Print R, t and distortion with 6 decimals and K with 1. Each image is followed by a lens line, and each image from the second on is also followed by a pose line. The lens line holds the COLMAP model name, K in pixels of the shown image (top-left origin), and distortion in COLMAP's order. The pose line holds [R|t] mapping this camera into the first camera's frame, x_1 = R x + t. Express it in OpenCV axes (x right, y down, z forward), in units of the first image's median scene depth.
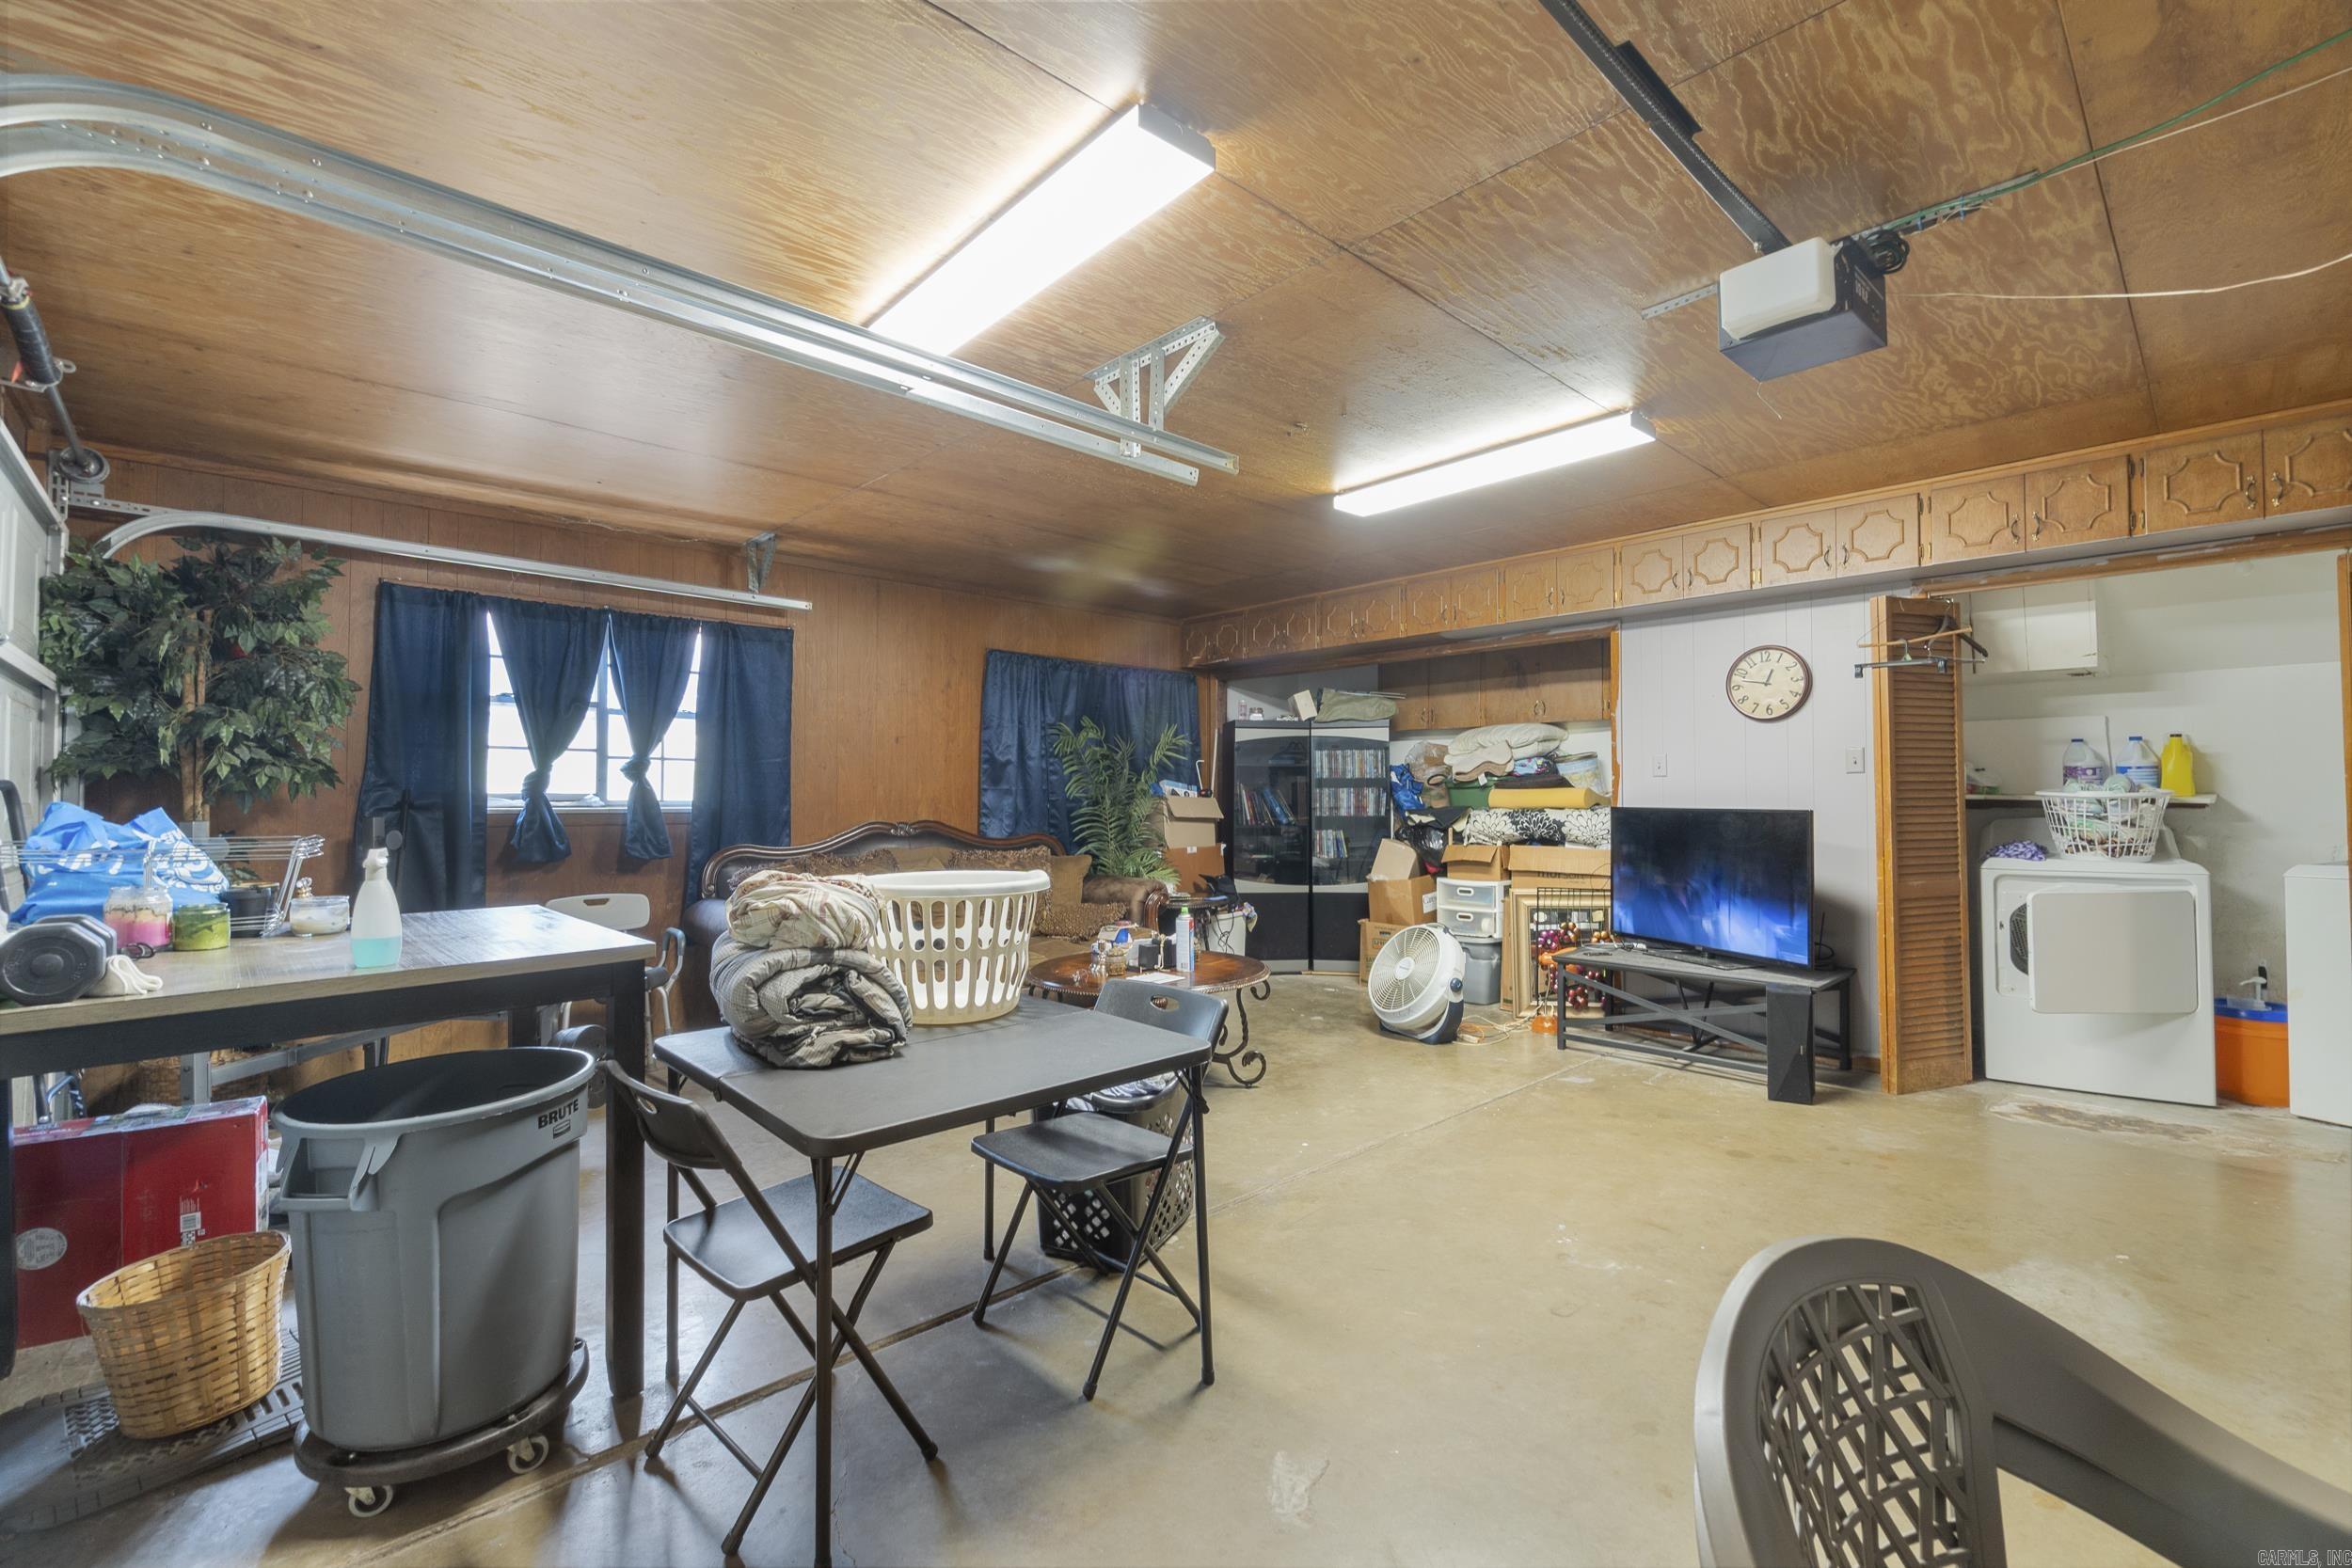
lens RADIAL K [[1020.1, 0, 1163.6], [0, 1020.1, 776.7], [0, 0, 1]] dist [-0.001796, -0.000180]
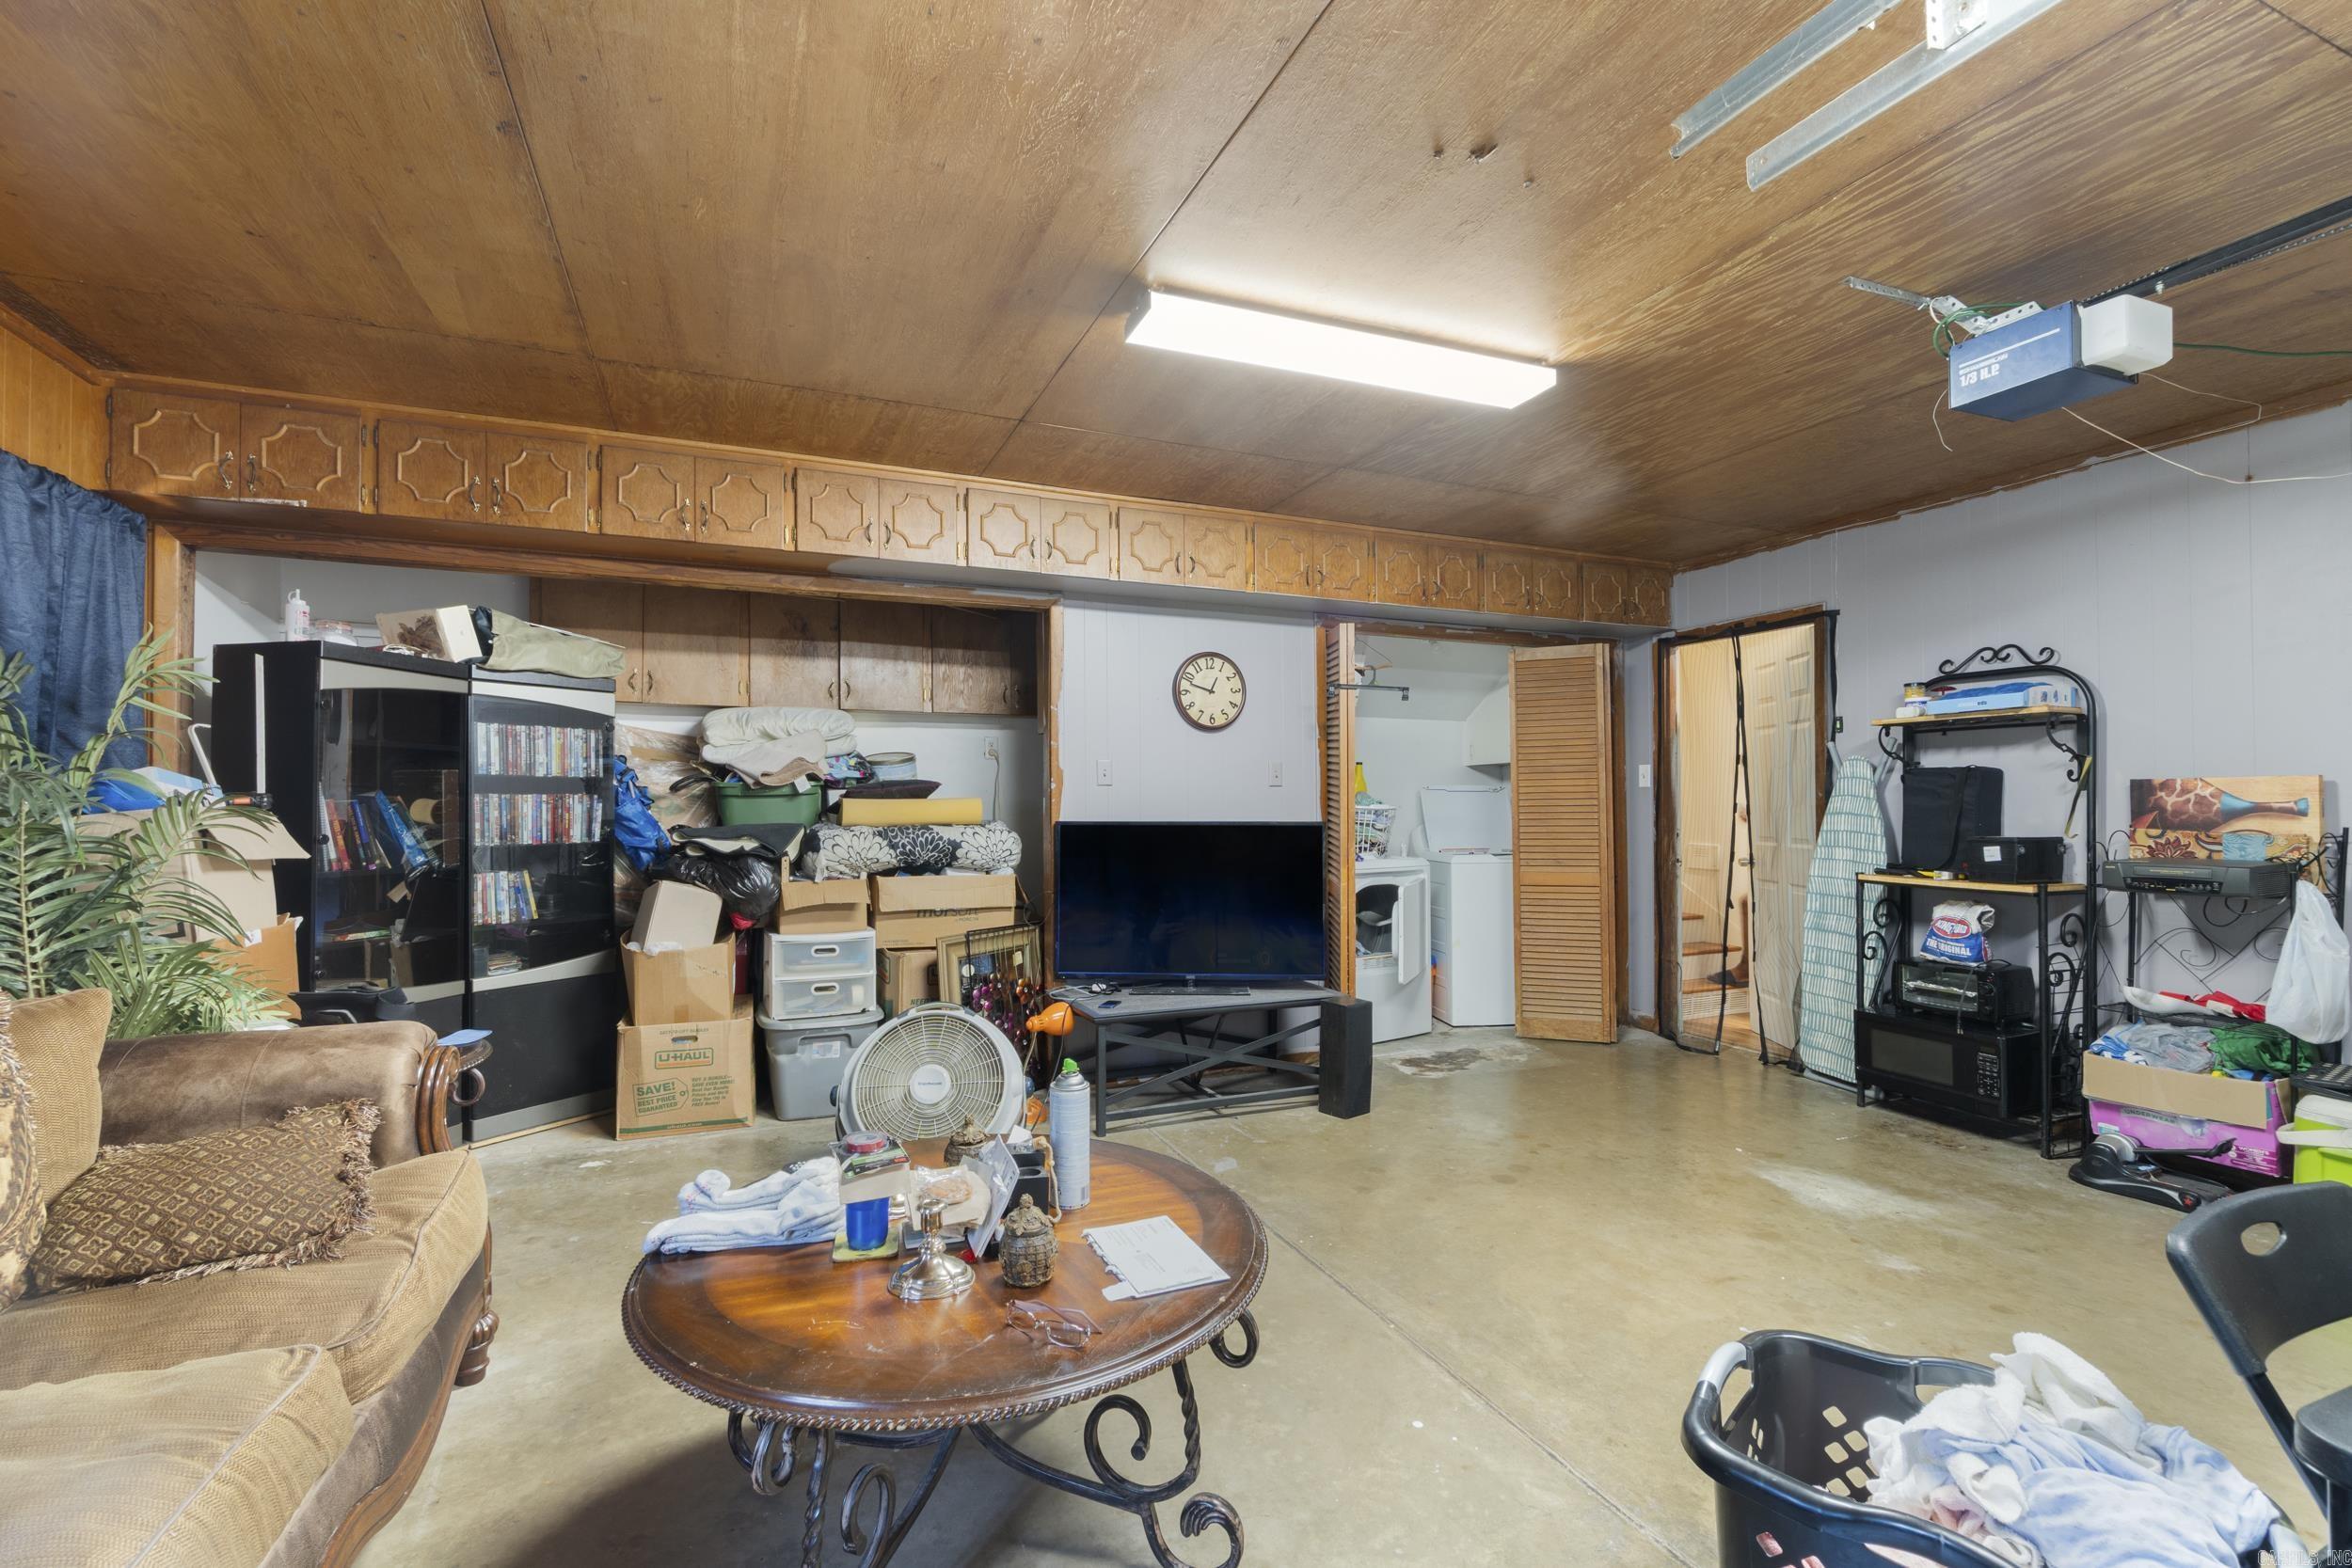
lens RADIAL K [[1025.4, 0, 1181.8], [0, 1025.4, 801.9], [0, 0, 1]] dist [-0.000284, 0.000111]
pose [[0.336947, 0.003621, 0.941517, -0.269709], [-0.018000, 0.999835, 0.002597, 0.008996], [-0.941351, -0.017823, 0.336957, 0.571097]]
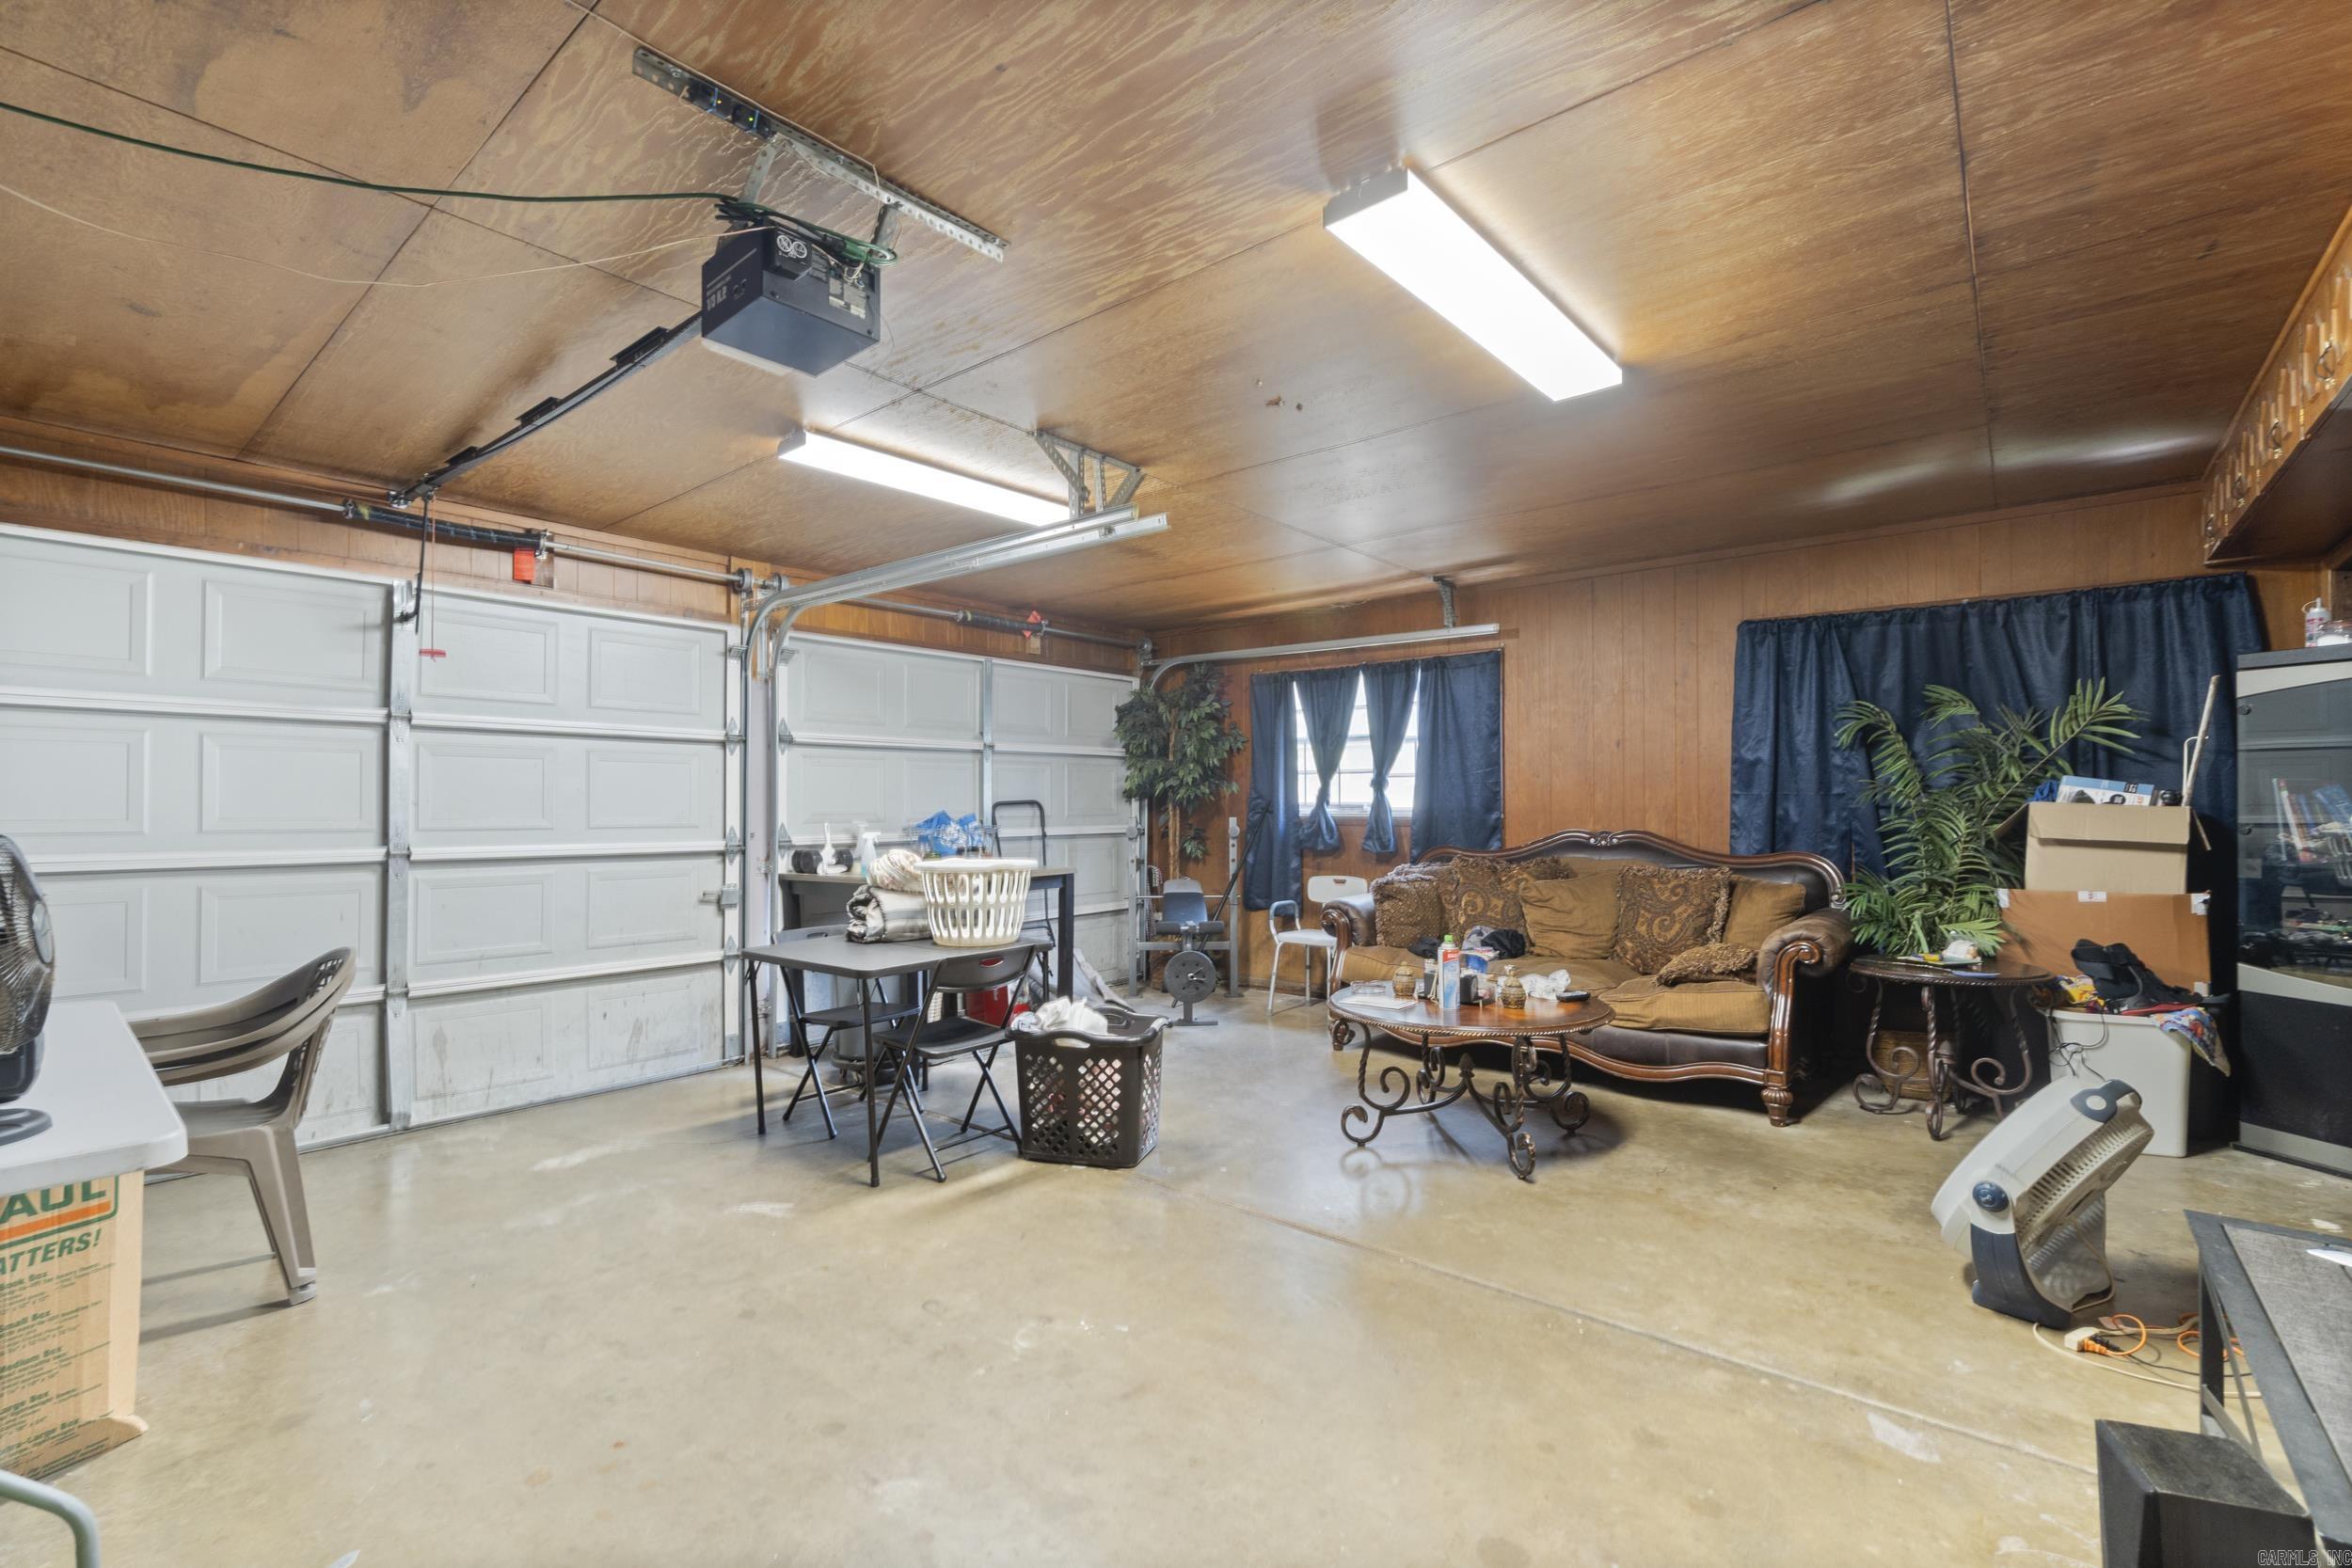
lens RADIAL K [[1020.1, 0, 1163.6], [0, 1020.1, 776.7], [0, 0, 1]] dist [-0.001796, -0.000180]
pose [[0.116265, -0.025147, -0.992900, 0.611730], [0.023005, 0.999479, -0.022620, 0.005387], [0.992952, -0.020212, 0.116783, 0.469071]]
